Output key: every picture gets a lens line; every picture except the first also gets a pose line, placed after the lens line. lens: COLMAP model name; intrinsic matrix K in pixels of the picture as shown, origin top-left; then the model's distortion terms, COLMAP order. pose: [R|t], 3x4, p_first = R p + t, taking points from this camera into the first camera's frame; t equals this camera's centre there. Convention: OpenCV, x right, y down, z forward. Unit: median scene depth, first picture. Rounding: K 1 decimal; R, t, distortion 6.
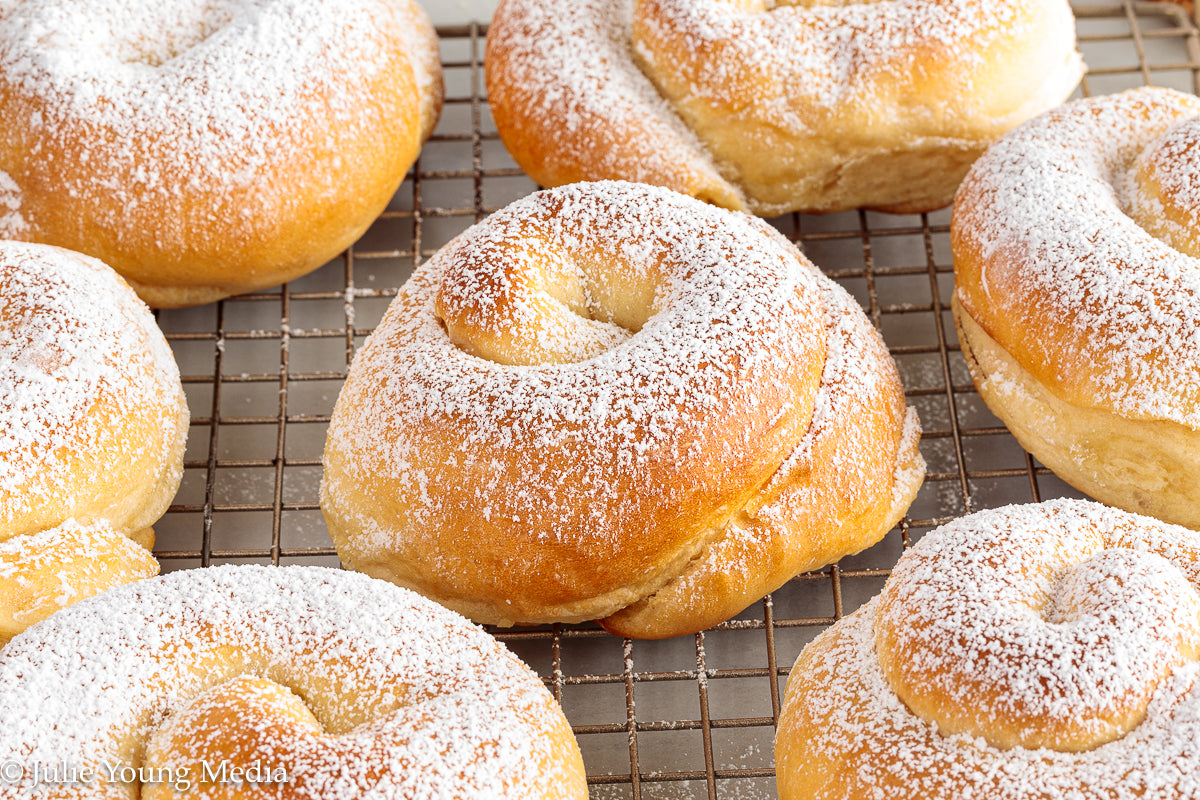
lens RADIAL K [[4292.8, 0, 600.0], [0, 4292.8, 400.0], [0, 0, 1]] dist [0.063266, 0.611233]
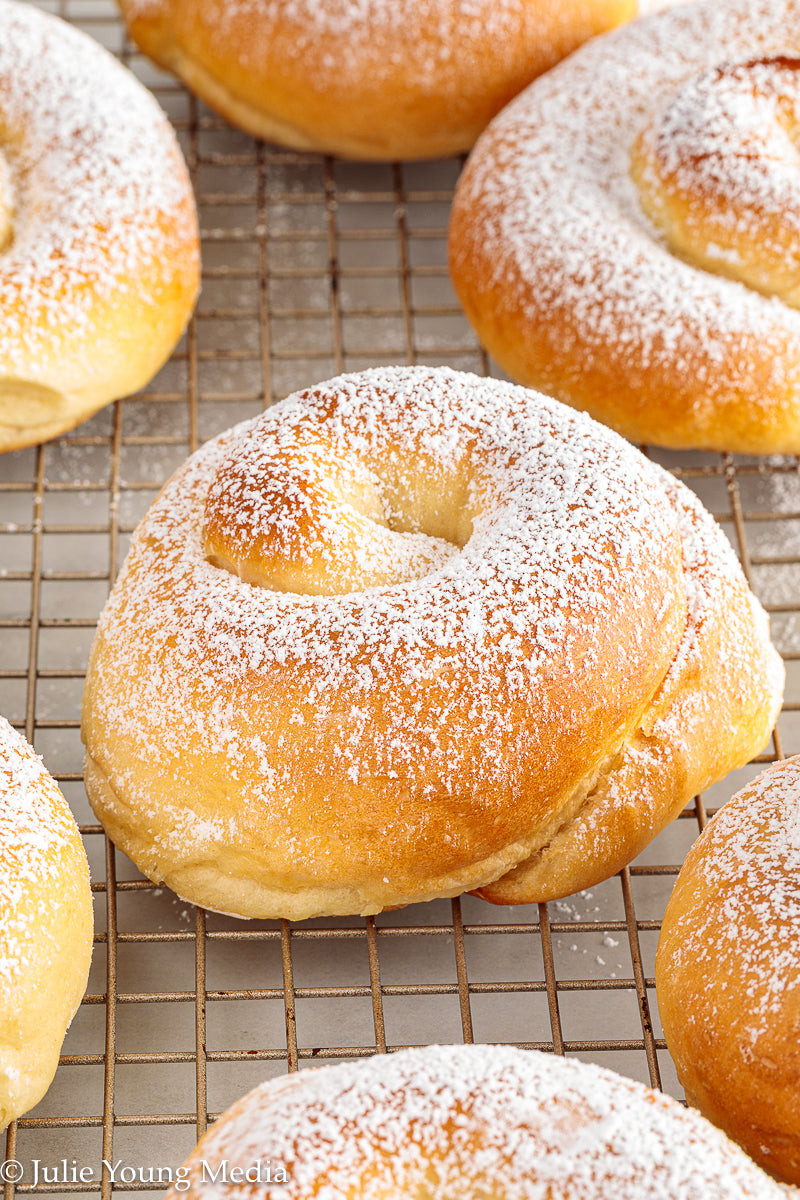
lens RADIAL K [[4292.8, 0, 400.0], [0, 4292.8, 600.0], [0, 0, 1]] dist [0.063266, 0.611233]
pose [[0.962913, -0.138629, 0.231476, -0.198741], [0.149271, 0.988370, -0.029024, 0.018451], [-0.224760, 0.062500, 0.972408, 0.203223]]
